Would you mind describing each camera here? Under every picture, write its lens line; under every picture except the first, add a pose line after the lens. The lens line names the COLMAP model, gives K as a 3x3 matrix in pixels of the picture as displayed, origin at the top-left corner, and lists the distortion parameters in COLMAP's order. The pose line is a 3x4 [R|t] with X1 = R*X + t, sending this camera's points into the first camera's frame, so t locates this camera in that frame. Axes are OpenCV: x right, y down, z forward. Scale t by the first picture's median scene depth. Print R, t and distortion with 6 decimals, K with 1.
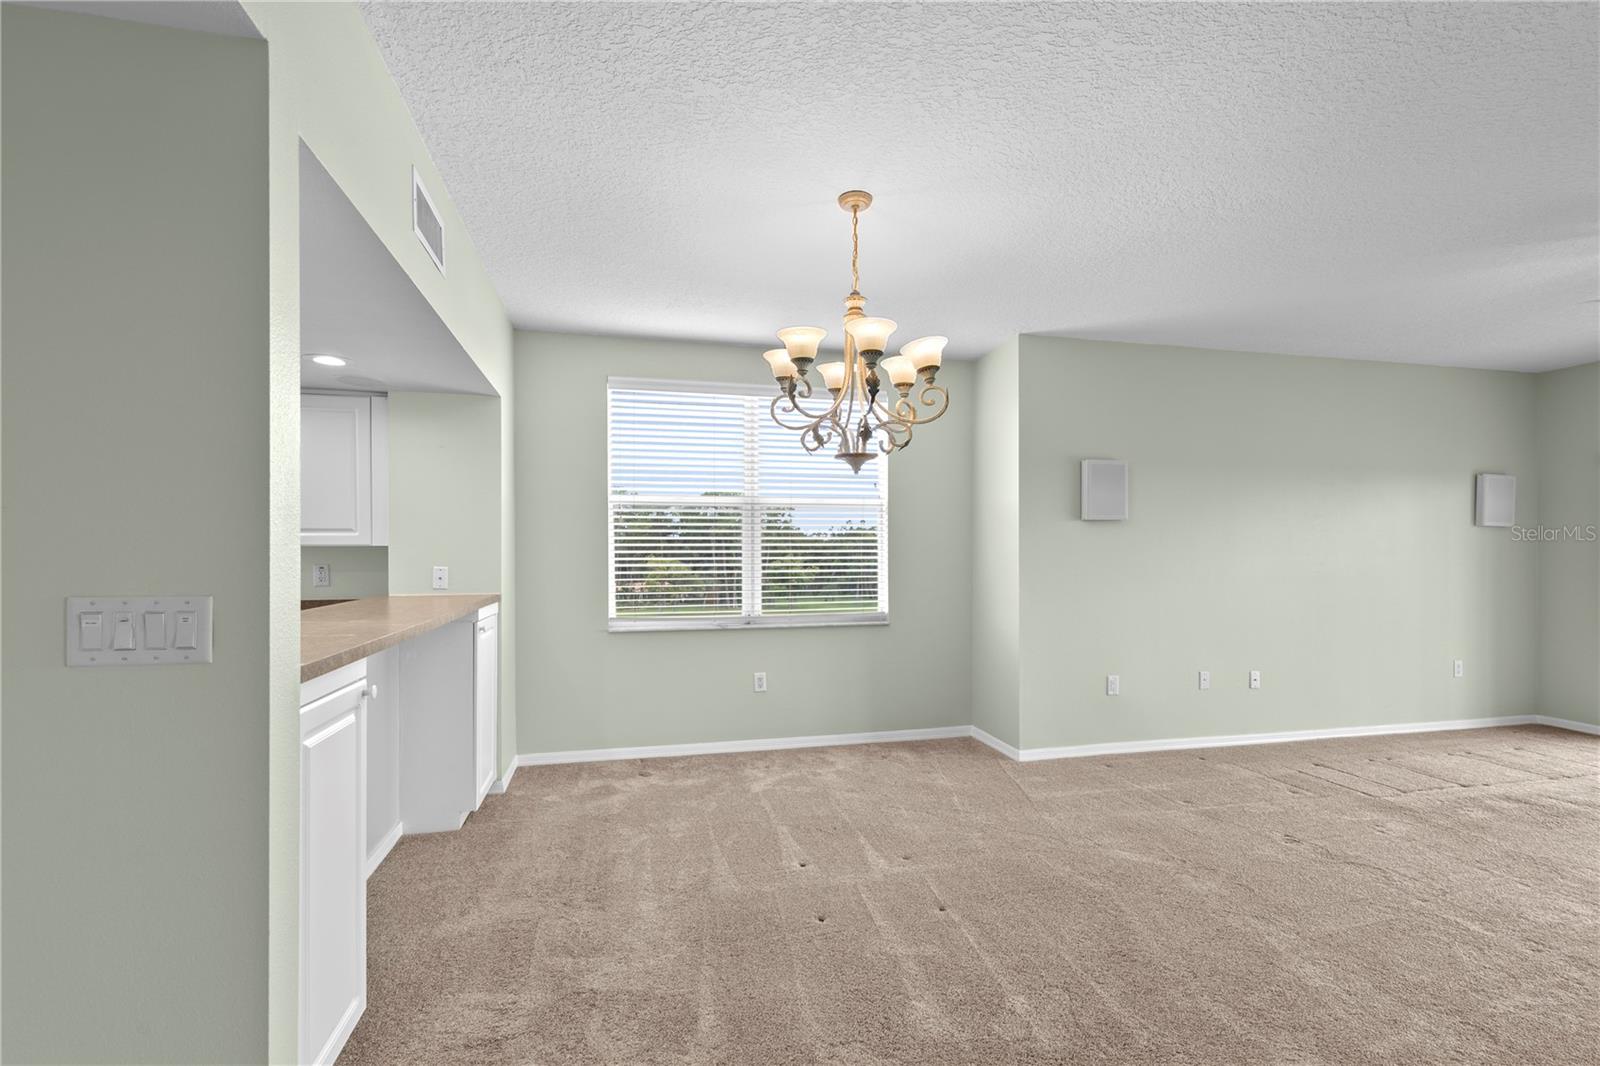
lens RADIAL K [[727.5, 0, 798.7], [0, 727.5, 556.6], [0, 0, 1]] dist [0.001403, -0.000779]
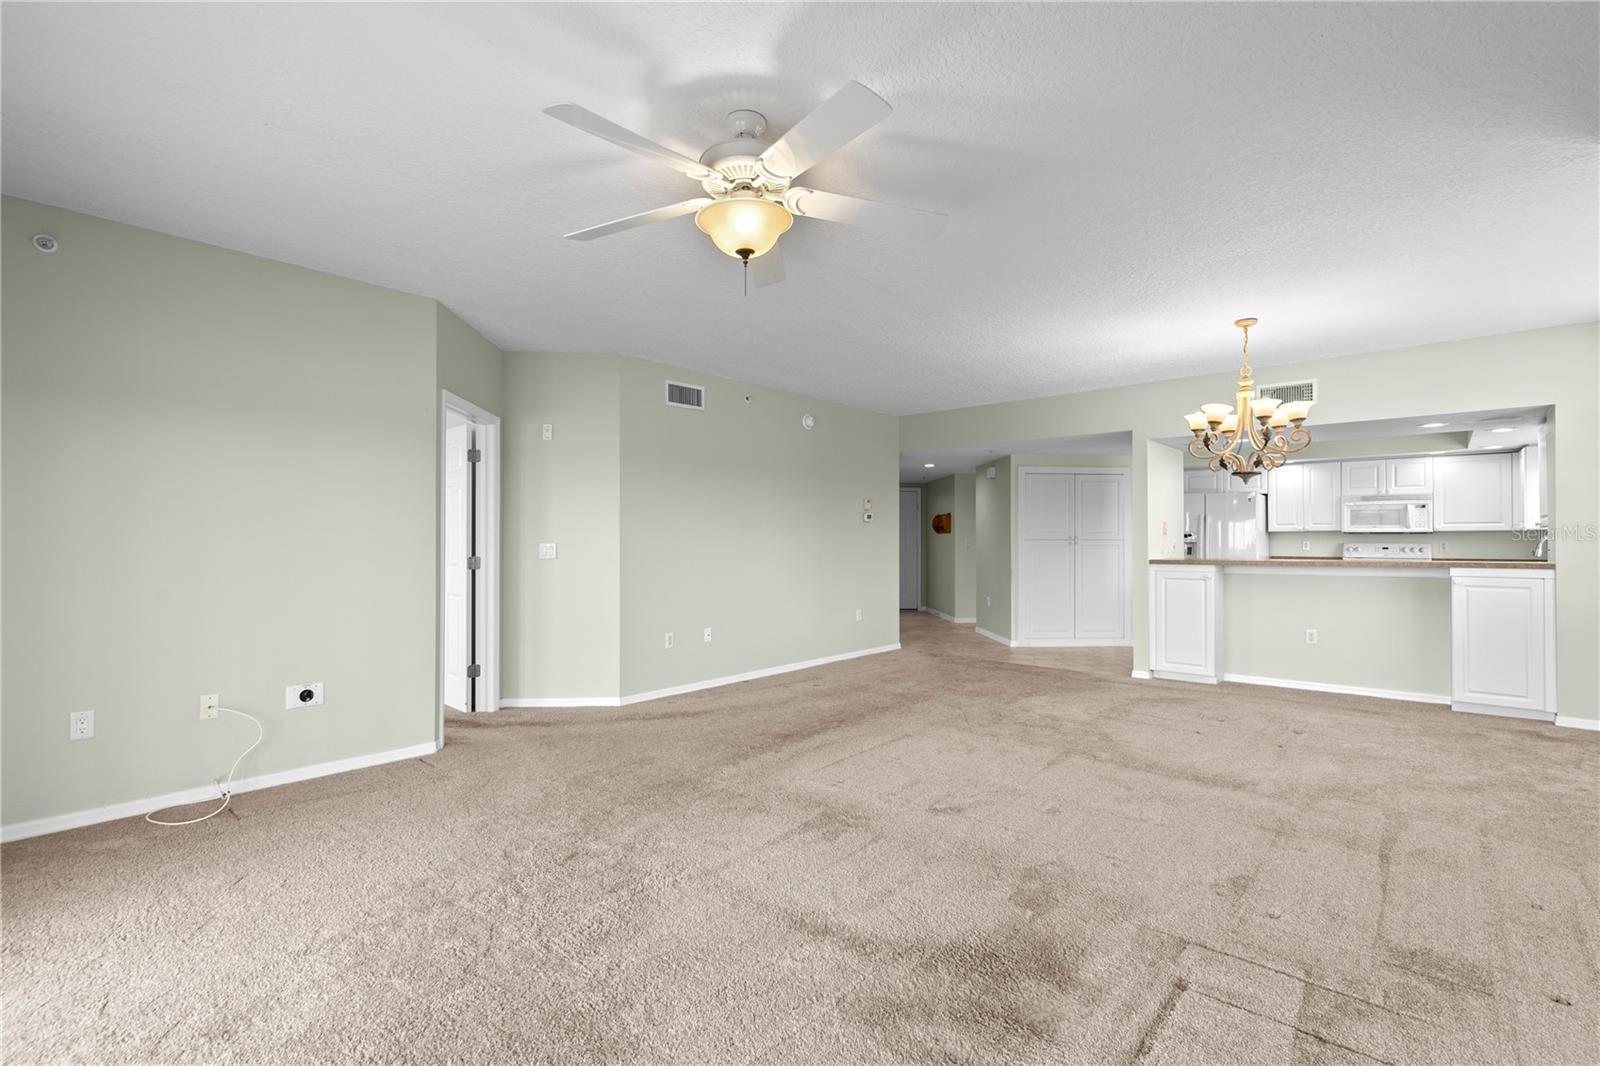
lens RADIAL K [[723.9, 0, 800.0], [0, 723.9, 533.0], [0, 0, 1]] dist [0.000096, -0.000040]
pose [[-0.815944, -0.005330, -0.578106, 1.347833], [-0.001184, 0.999971, -0.007549, 0.009730], [0.578130, -0.005475, -0.815926, 1.263362]]
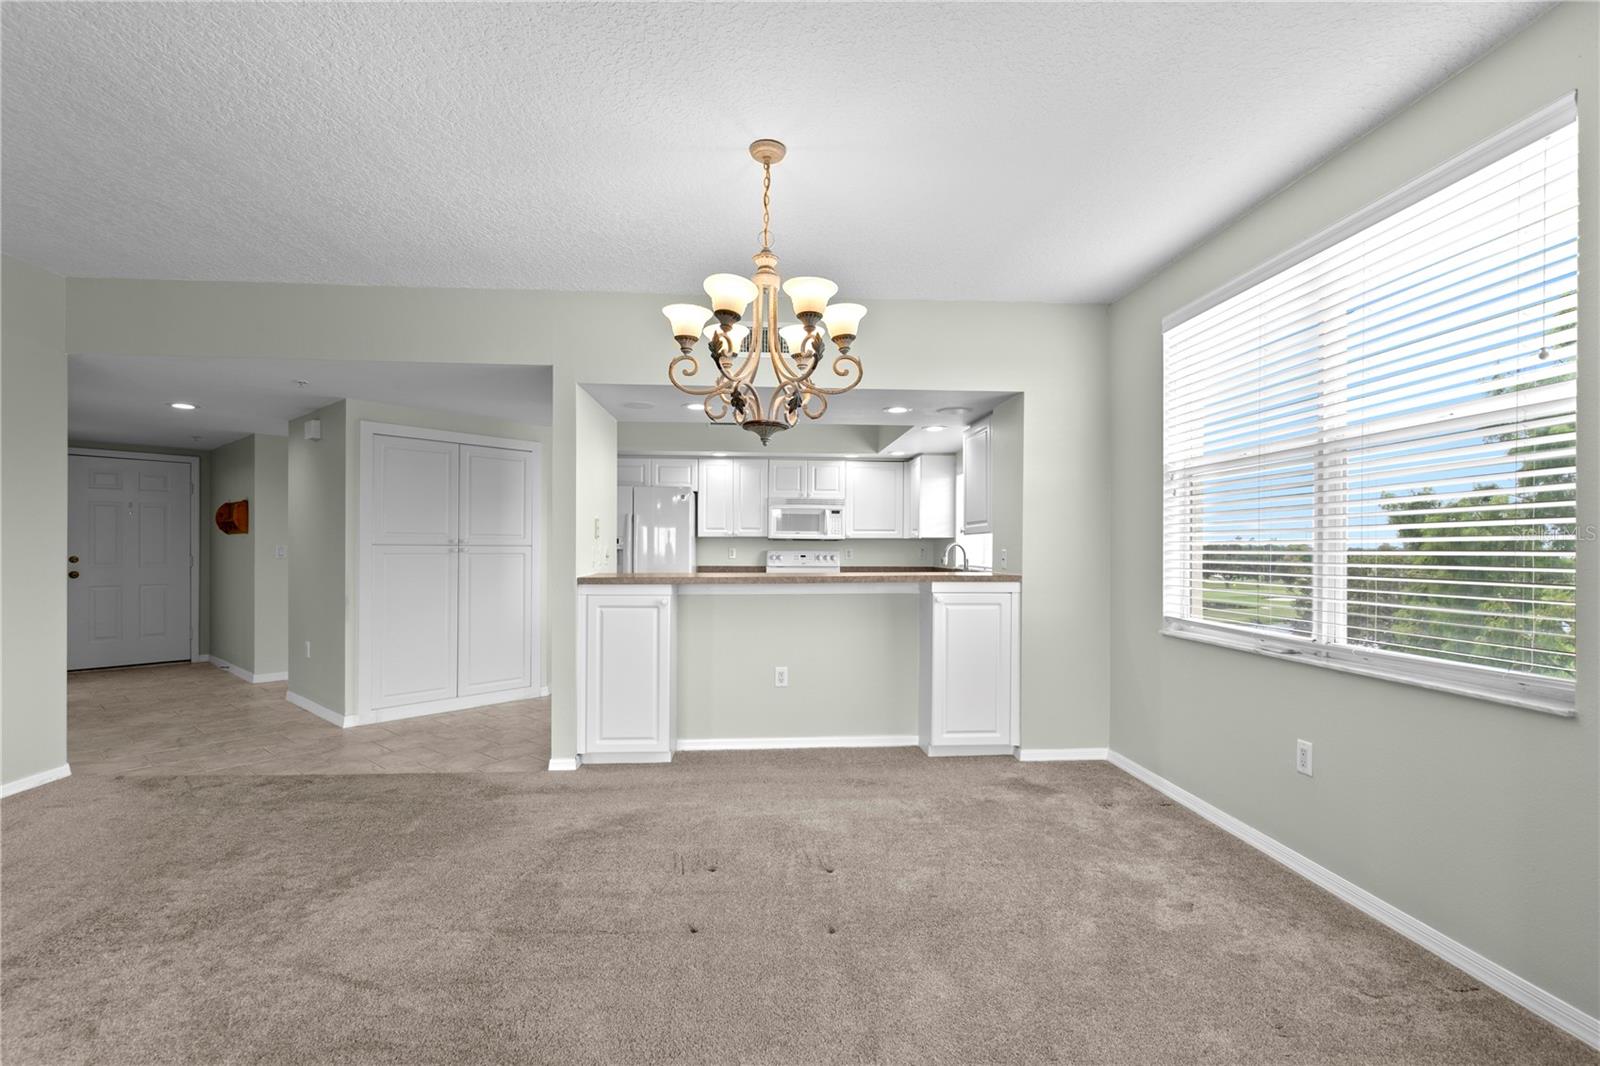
lens RADIAL K [[730.4, 0, 800.7], [0, 730.4, 550.5], [0, 0, 1]] dist [0.000658, -0.000126]
pose [[-0.164246, 0.003273, -0.986414, 0.709373], [-0.007084, 0.999965, 0.004497, 0.011892], [0.986394, 0.007726, -0.164217, 0.856569]]
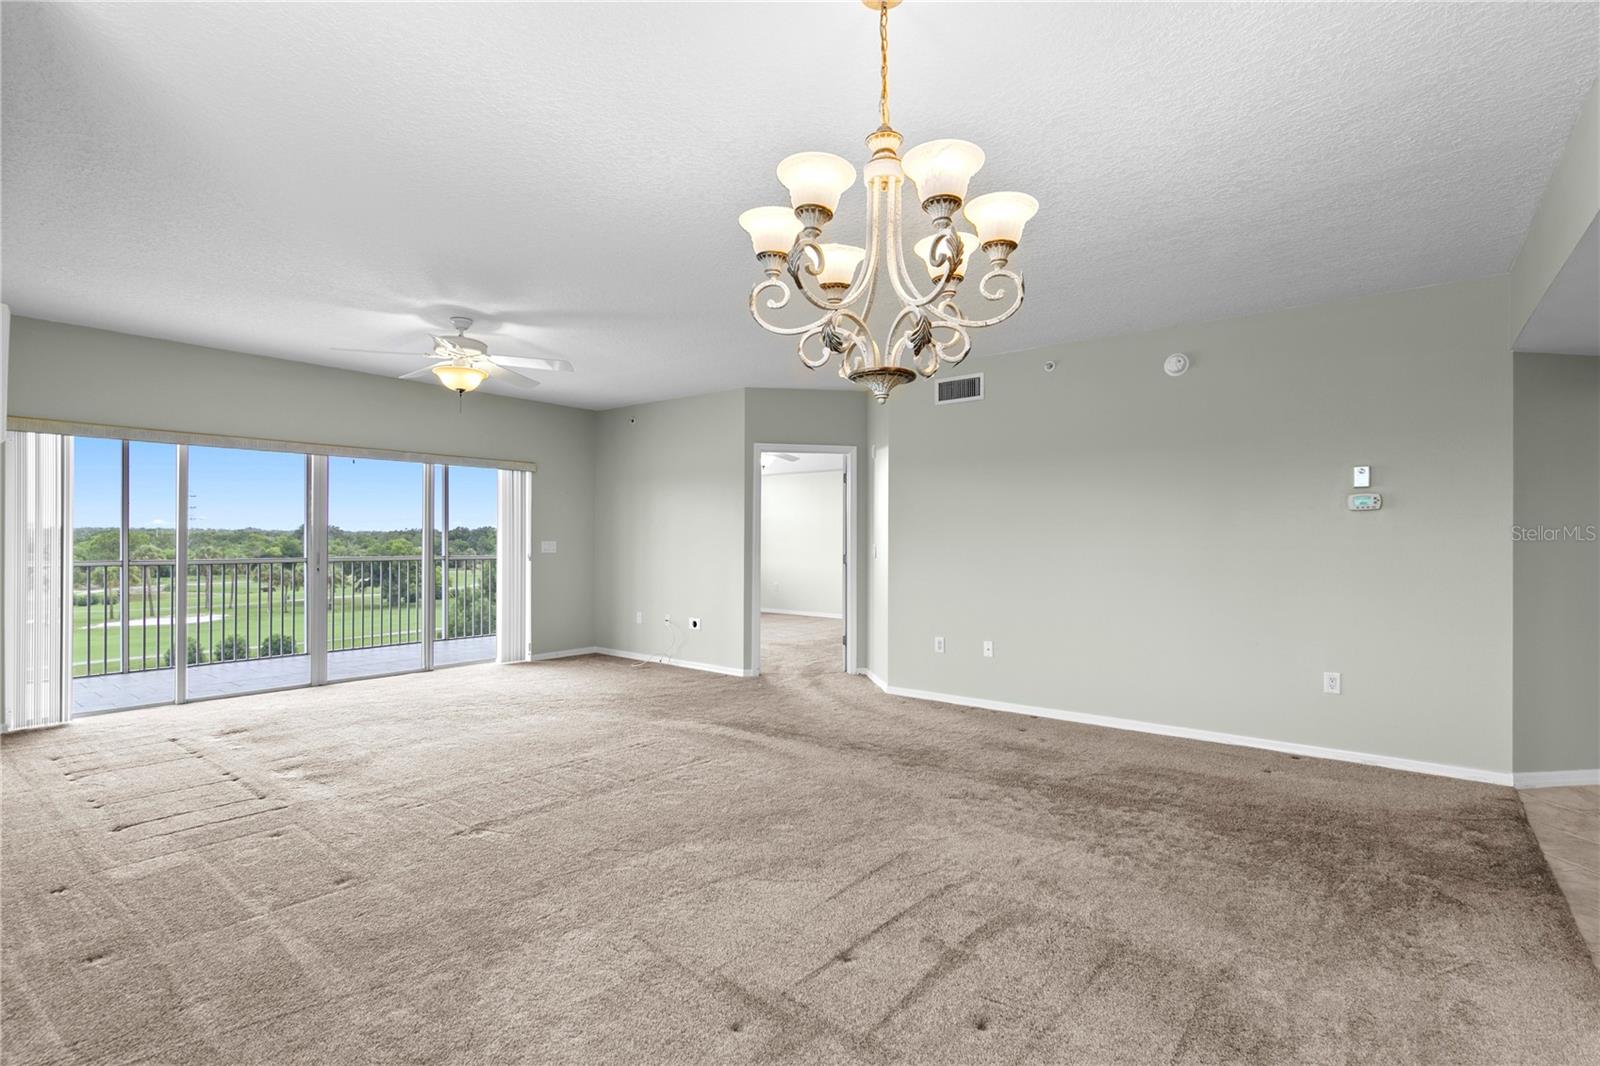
lens RADIAL K [[753.4, 0, 799.4], [0, 753.4, 537.6], [0, 0, 1]] dist [0.000260, -0.000486]
pose [[-0.620904, 0.000311, 0.783887, -0.293448], [-0.002394, 0.999995, -0.002293, 0.007614], [-0.783883, -0.003301, -0.620900, 1.059089]]
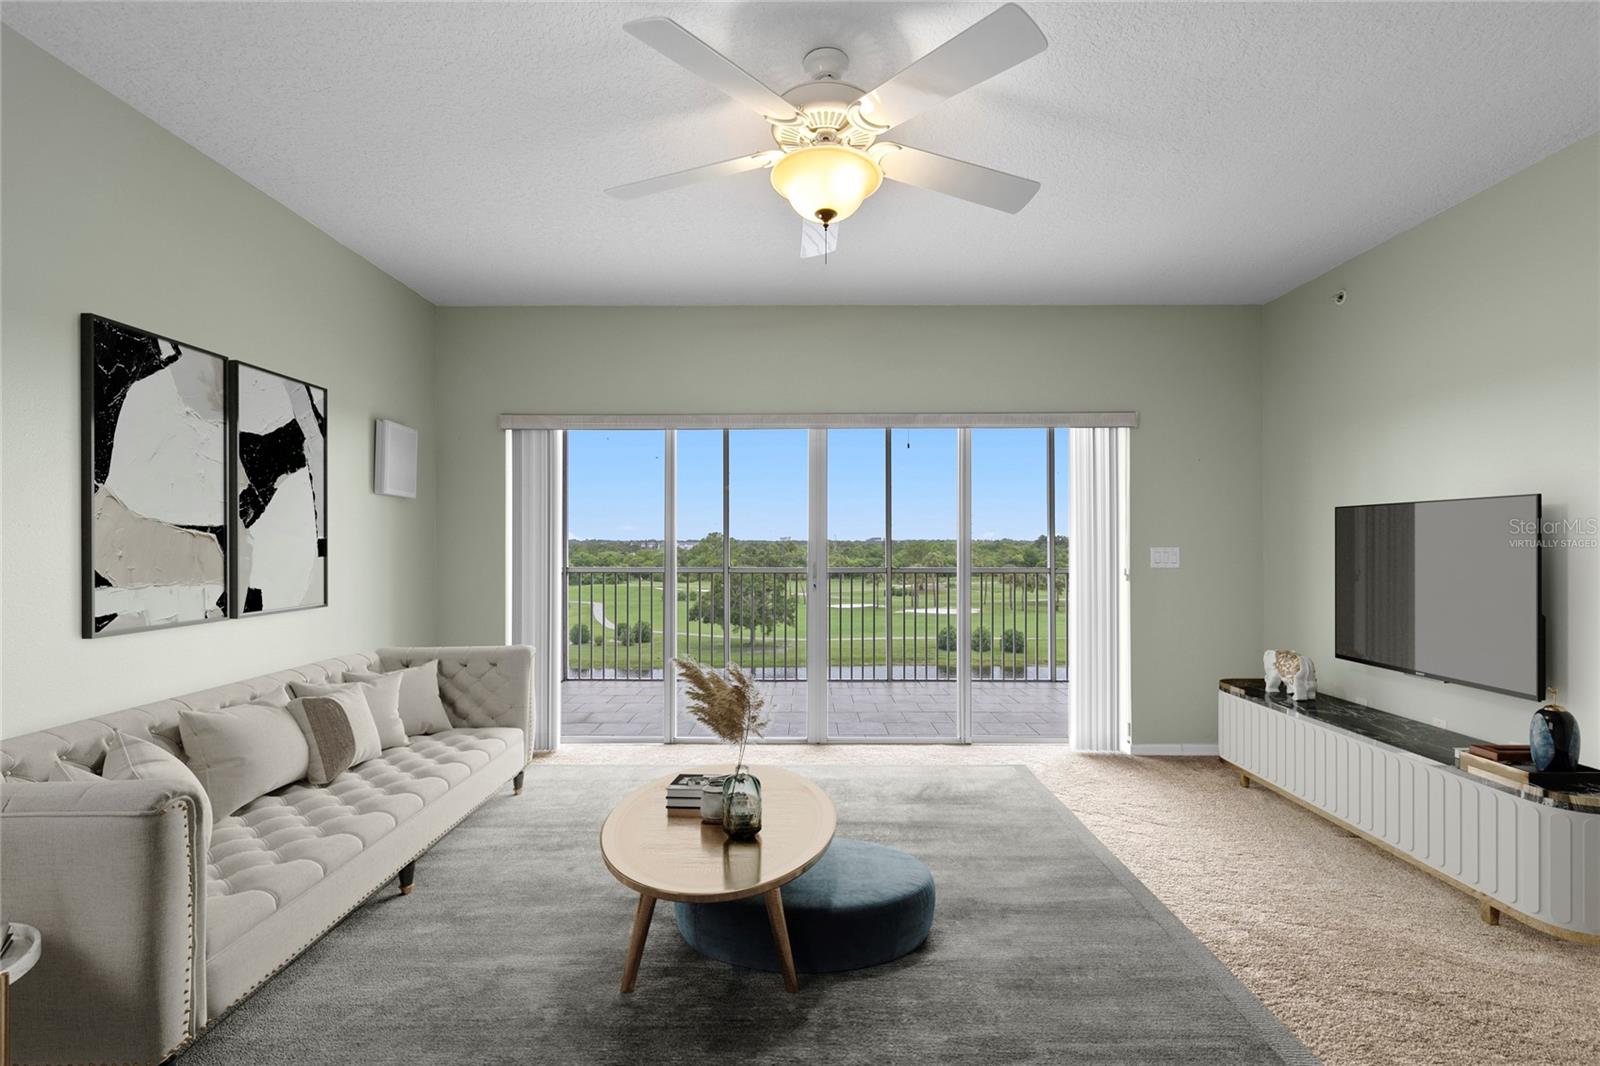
lens RADIAL K [[726.1, 0, 800.9], [0, 726.1, 543.8], [0, 0, 1]] dist [0.000513, -0.000714]
pose [[0.232840, 0.004397, 0.972505, 0.492166], [0.001564, 0.999987, -0.004895, 0.014094], [-0.972514, 0.002661, 0.232830, 0.618427]]
